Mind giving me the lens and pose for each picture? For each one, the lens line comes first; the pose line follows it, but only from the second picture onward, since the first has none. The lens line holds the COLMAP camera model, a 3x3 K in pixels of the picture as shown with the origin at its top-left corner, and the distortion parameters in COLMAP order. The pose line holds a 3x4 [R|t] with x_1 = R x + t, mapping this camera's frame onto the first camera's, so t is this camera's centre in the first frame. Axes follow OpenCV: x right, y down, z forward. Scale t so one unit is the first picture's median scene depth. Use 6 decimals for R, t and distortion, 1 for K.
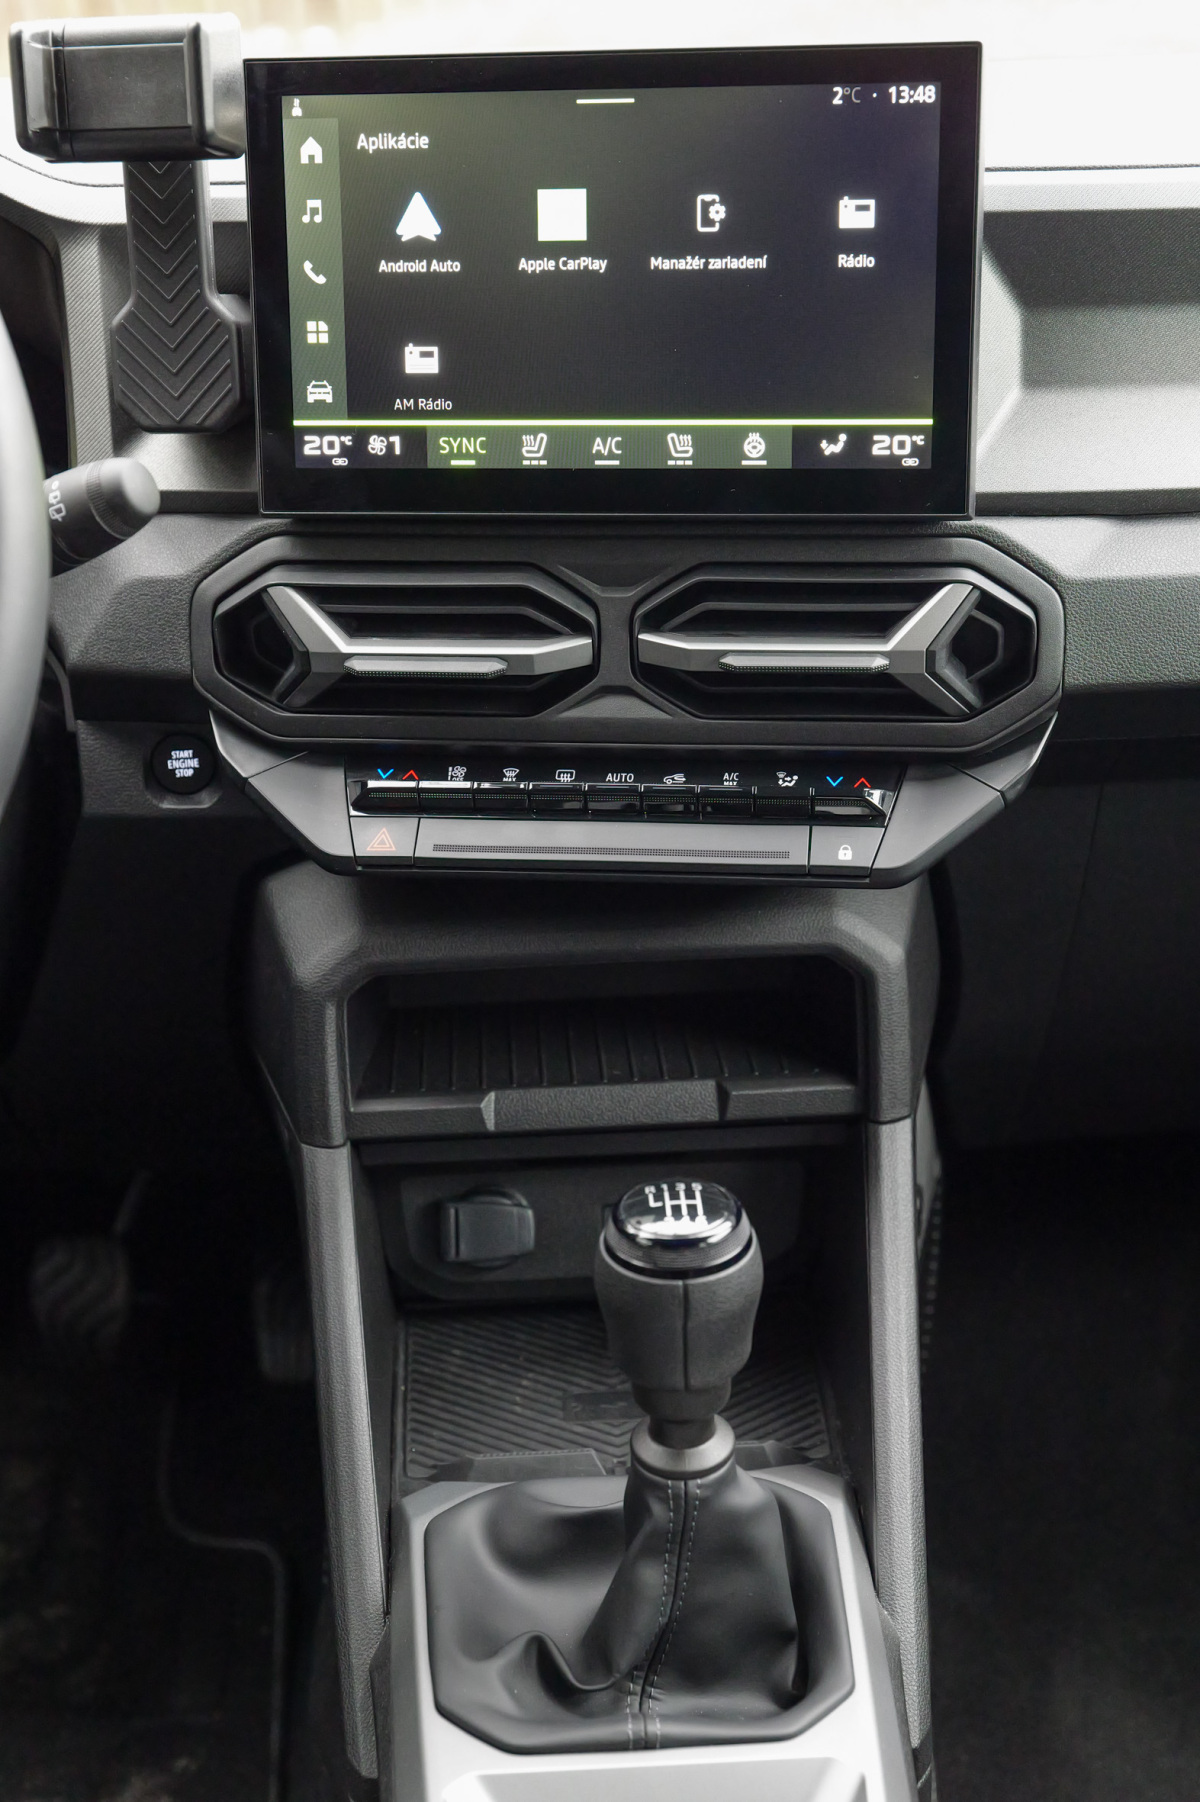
lens RADIAL K [[2381.1, 0, 600.0], [0, 2381.1, 901.0], [0, 0, 1]] dist [0.006699, 0.011727]
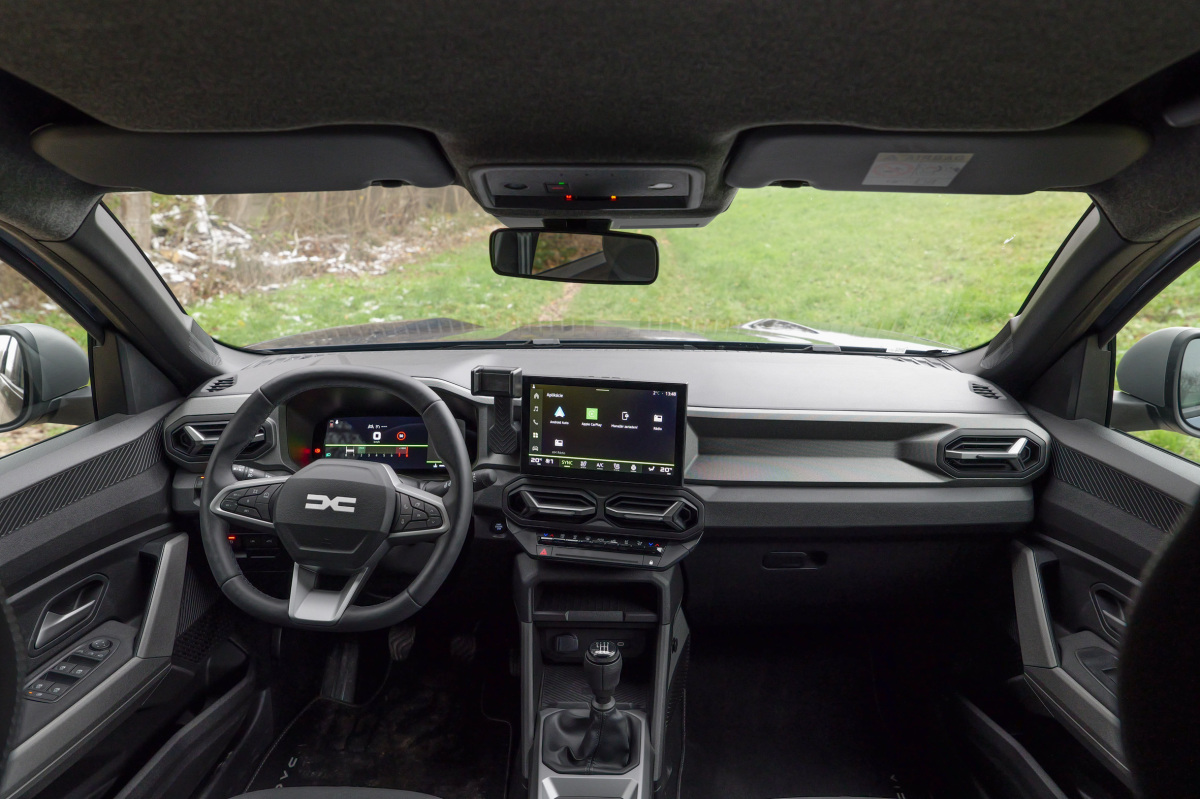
lens RADIAL K [[832.0, 0, 598.4], [0, 832.0, 403.2], [0, 0, 1]] dist [-0.023779, 0.009537]
pose [[0.997069, 0.047064, -0.060311, 0.085684], [-0.053506, 0.992480, -0.110093, -0.135259], [0.054676, 0.112997, 0.992090, -0.515250]]
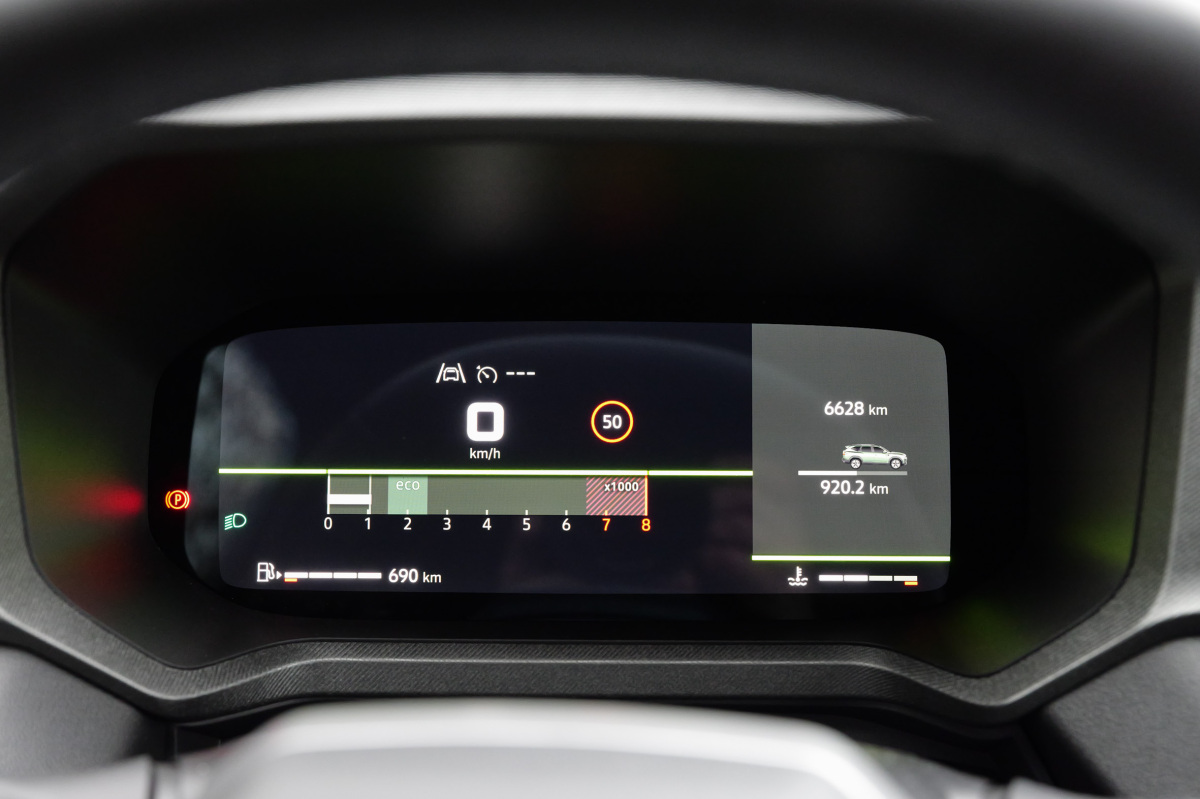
lens RADIAL K [[1543.8, 0, 595.1], [0, 1543.8, 399.0], [0, 0, 1]] dist [0.012490, 0.027402]
pose [[0.996678, 0.049745, -0.064487, -0.390989], [-0.051057, 0.998518, -0.018850, -0.233259], [0.063454, 0.022080, 0.997740, 0.565127]]
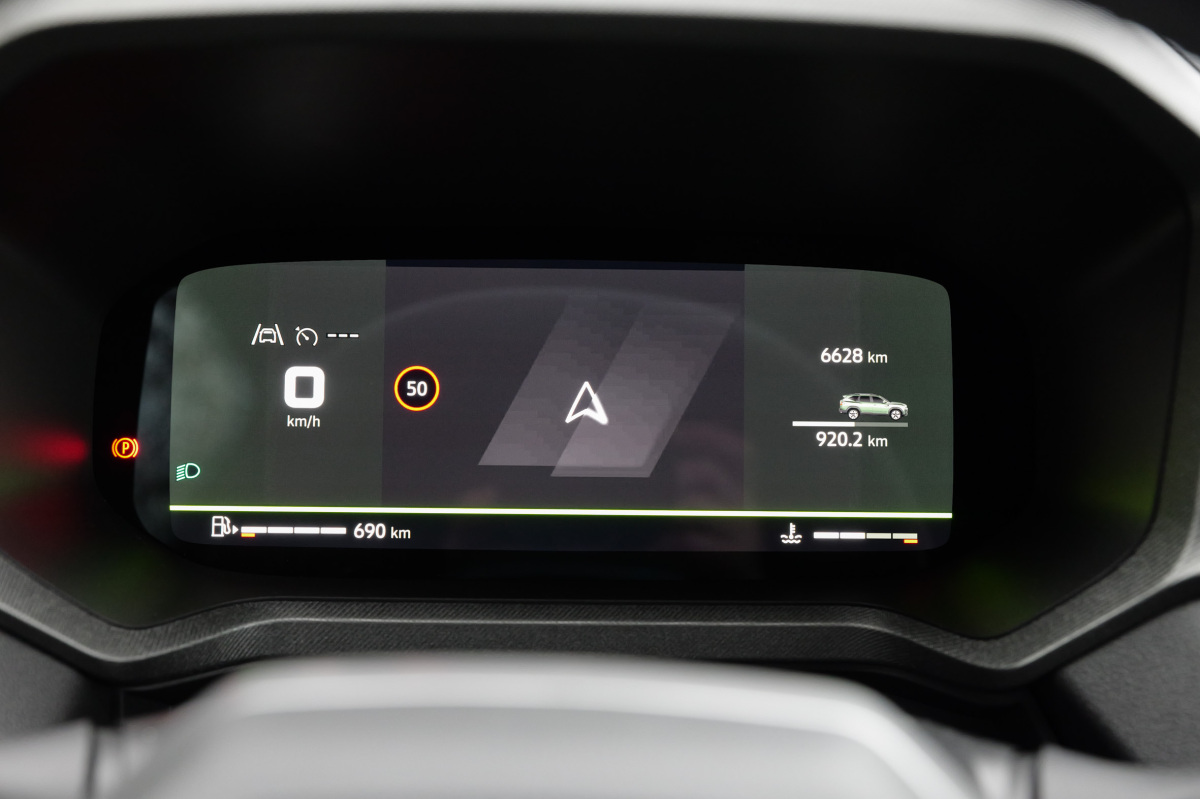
lens RADIAL K [[1546.7, 0, 605.6], [0, 1546.7, 401.2], [0, 0, 1]] dist [0.012189, 0.010285]
pose [[0.997840, 0.058280, -0.030311, -0.401293], [-0.058389, 0.998290, -0.002724, -0.222297], [0.030100, 0.004488, 0.999537, 0.603935]]
